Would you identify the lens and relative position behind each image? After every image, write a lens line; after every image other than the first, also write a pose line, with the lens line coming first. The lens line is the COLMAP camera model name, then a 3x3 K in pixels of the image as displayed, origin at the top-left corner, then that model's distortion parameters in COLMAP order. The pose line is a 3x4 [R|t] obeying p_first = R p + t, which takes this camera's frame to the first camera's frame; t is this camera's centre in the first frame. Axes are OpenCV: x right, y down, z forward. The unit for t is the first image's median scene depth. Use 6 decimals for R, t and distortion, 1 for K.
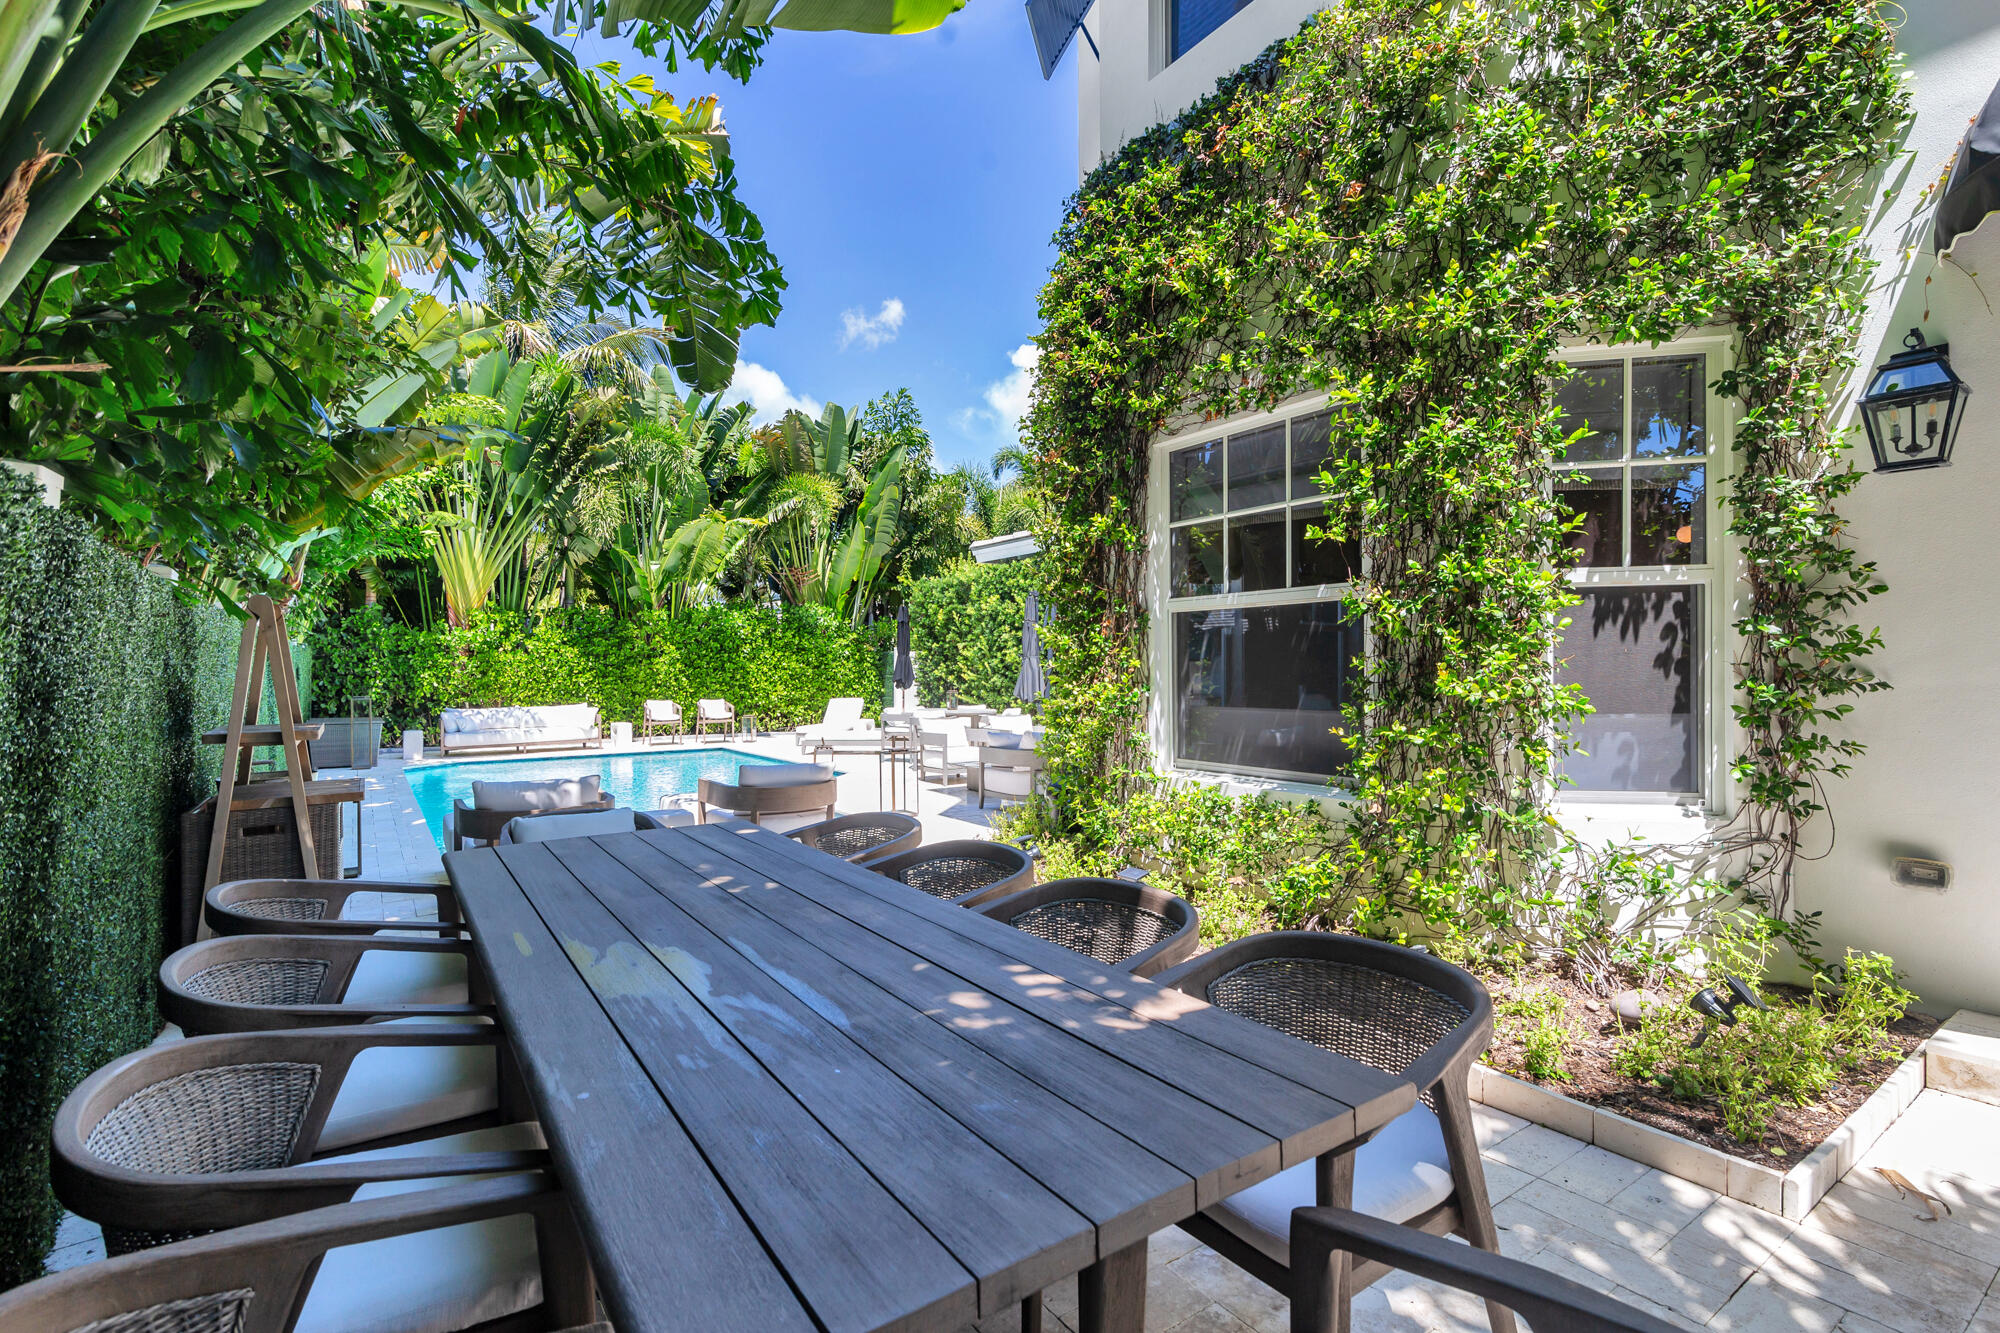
lens RADIAL K [[918.4, 0, 985.9], [0, 918.4, 679.7], [0, 0, 1]] dist [0.001097, 0.000150]
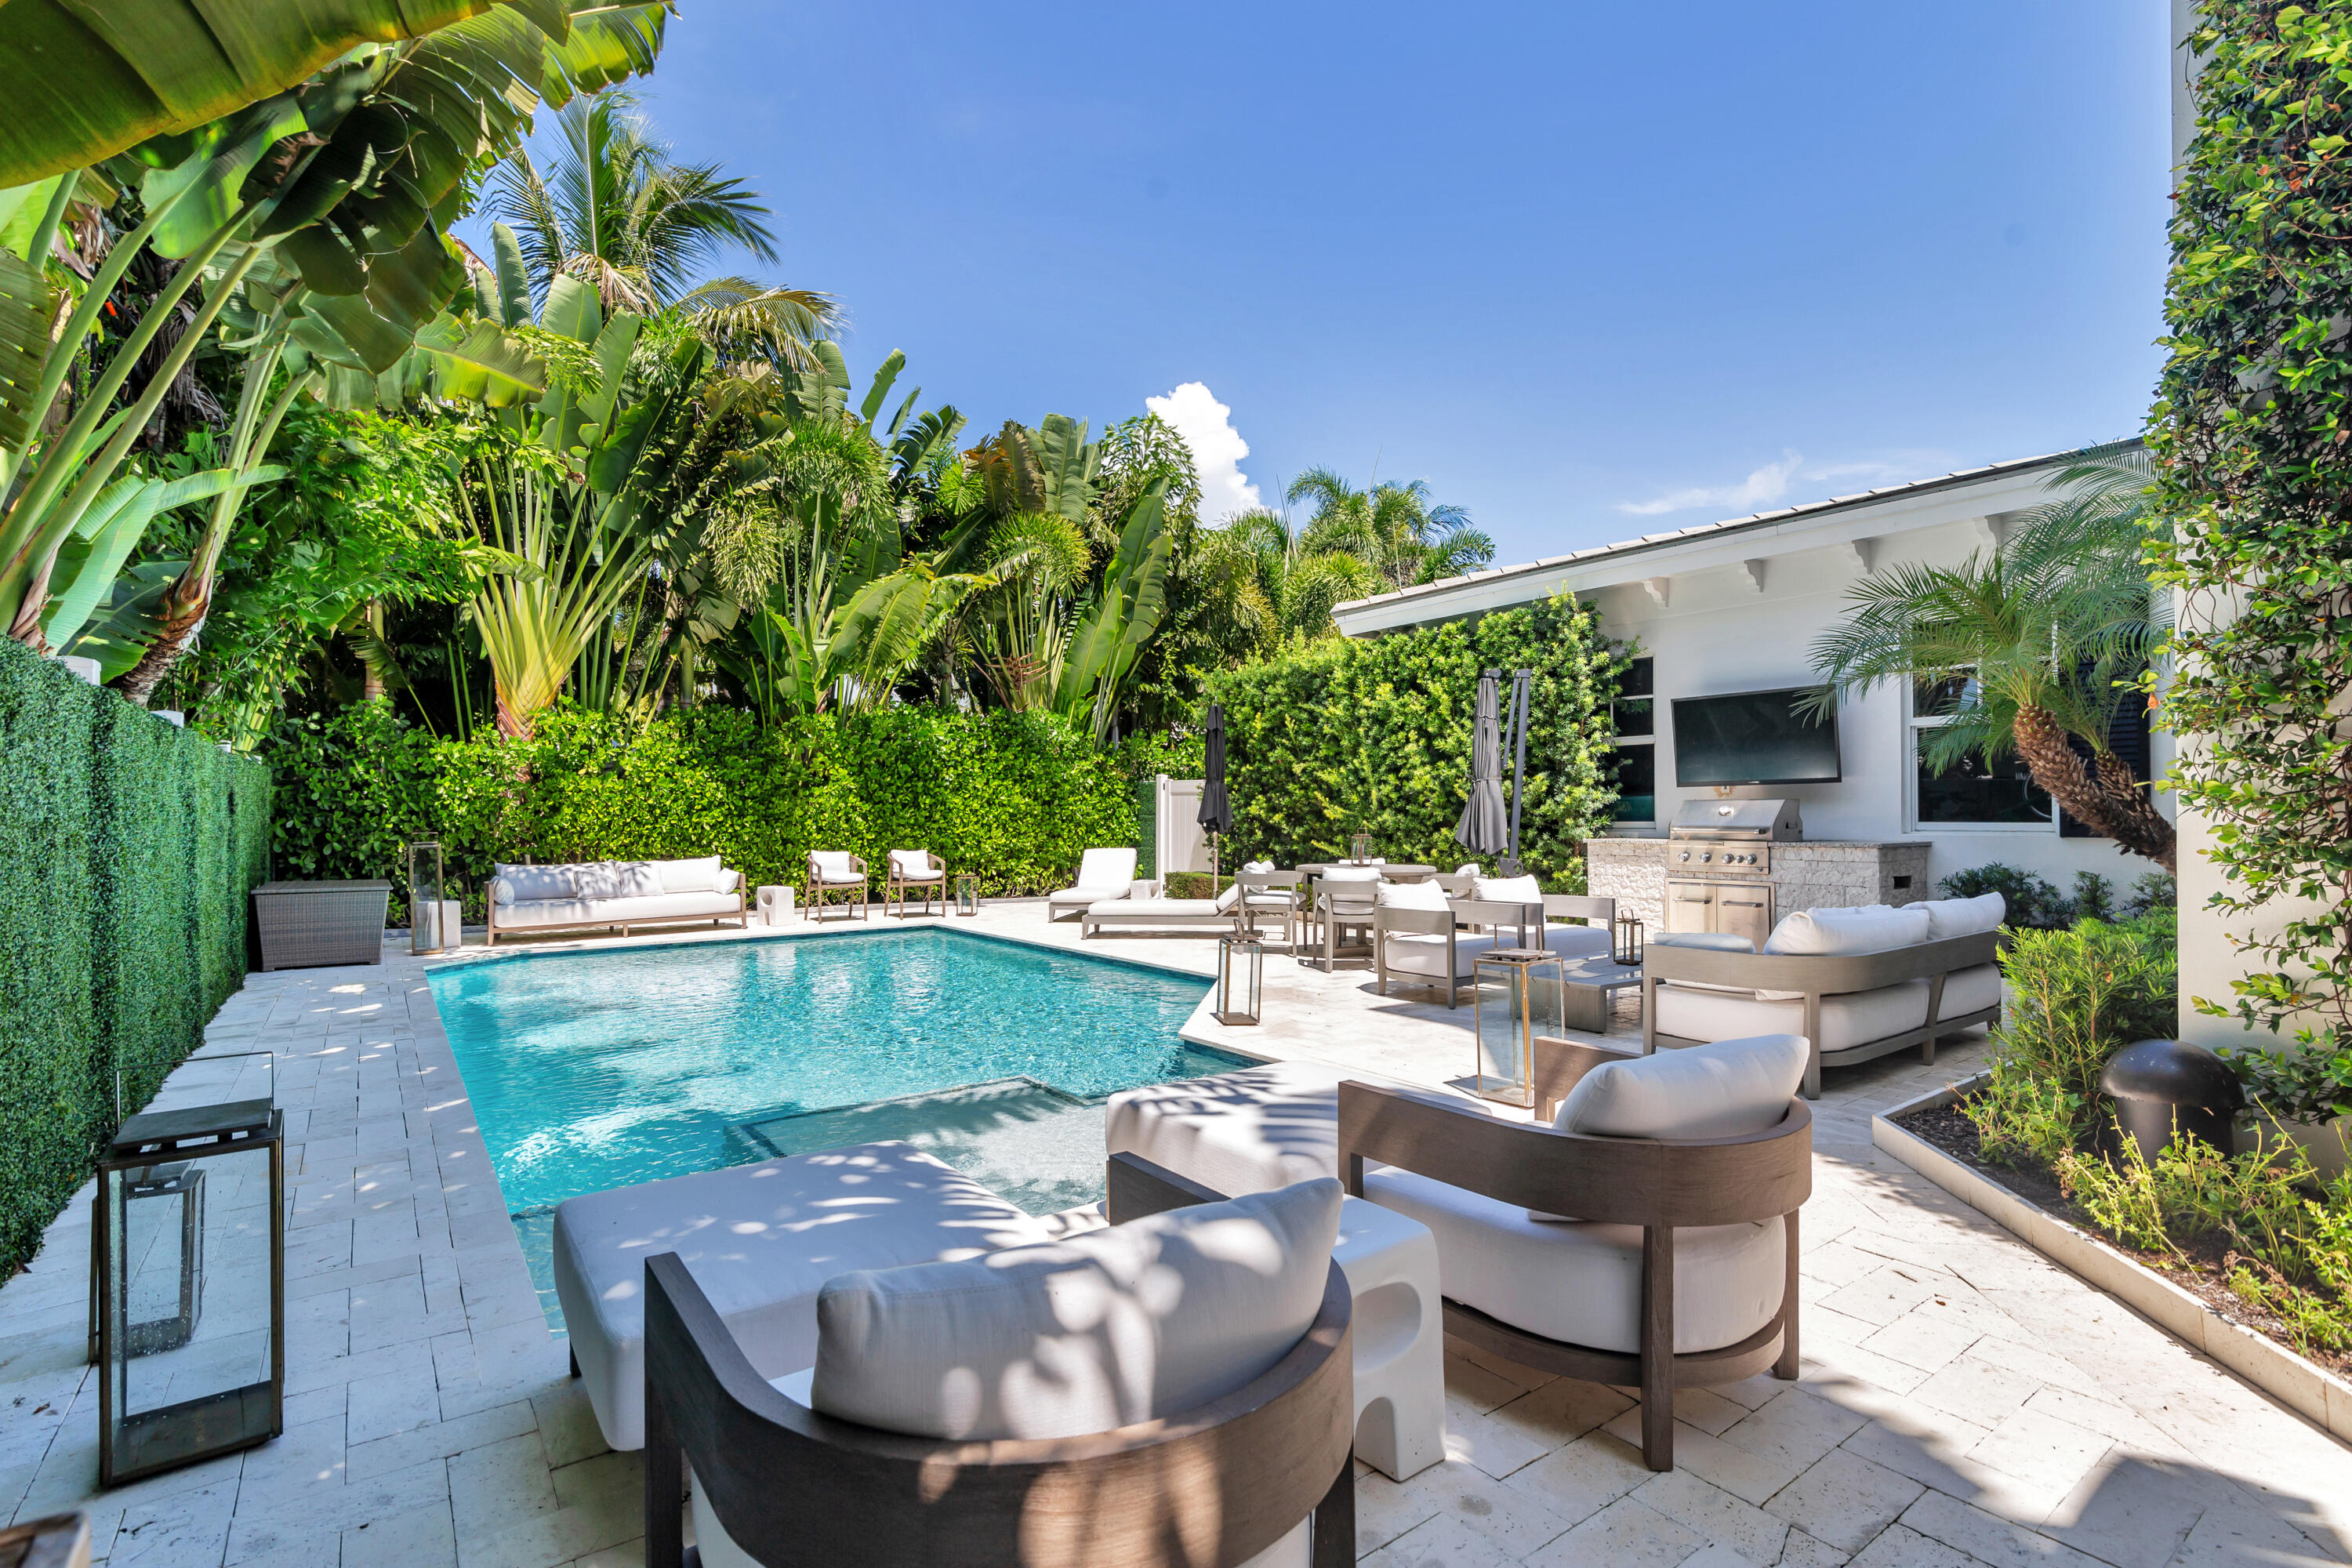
lens RADIAL K [[1080.1, 0, 1162.4], [0, 1080.1, 815.9], [0, 0, 1]] dist [0.001097, 0.000150]
pose [[0.999427, 0.000529, 0.033837, -0.148157], [-0.000138, 0.999933, -0.011554, 0.006211], [-0.033840, 0.011543, 0.999361, 0.233273]]
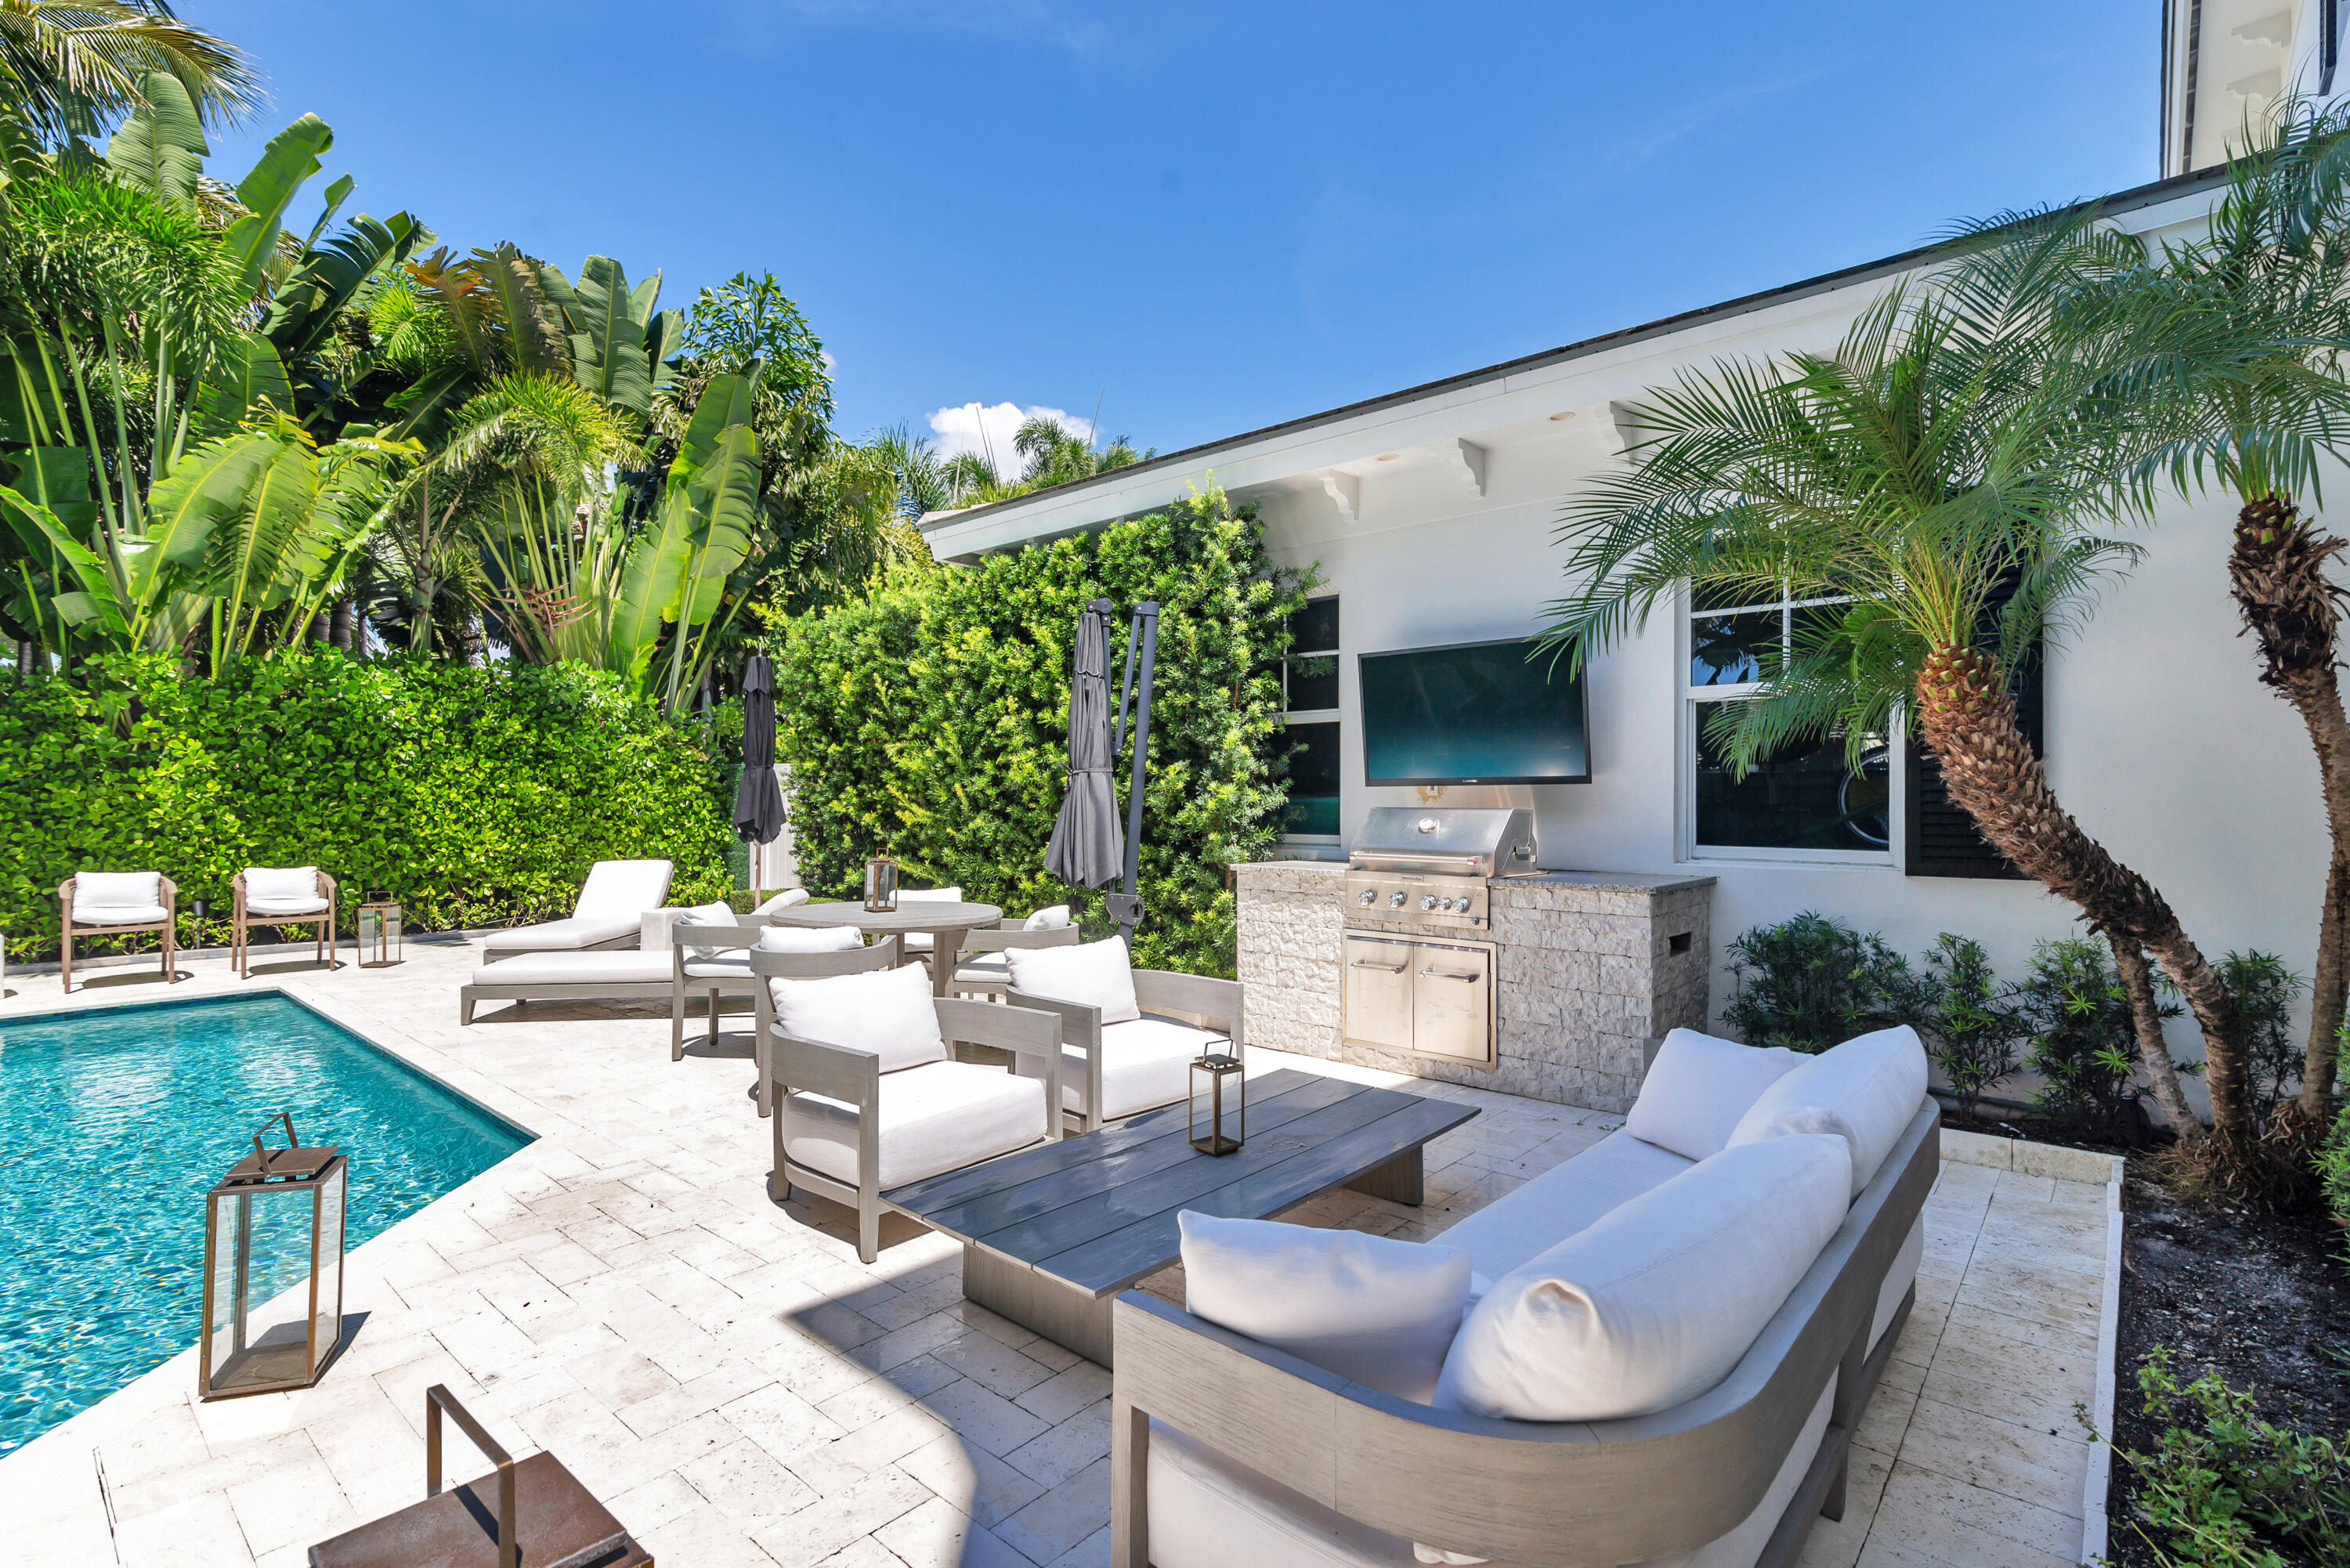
lens RADIAL K [[1079.1, 0, 1164.9], [0, 1079.1, 798.3], [0, 0, 1]] dist [0.001097, 0.000150]
pose [[0.970934, 0.006627, 0.239257, -0.023313], [-0.003928, 0.999923, -0.011753, -0.005938], [-0.239317, 0.010472, 0.970885, 0.431537]]
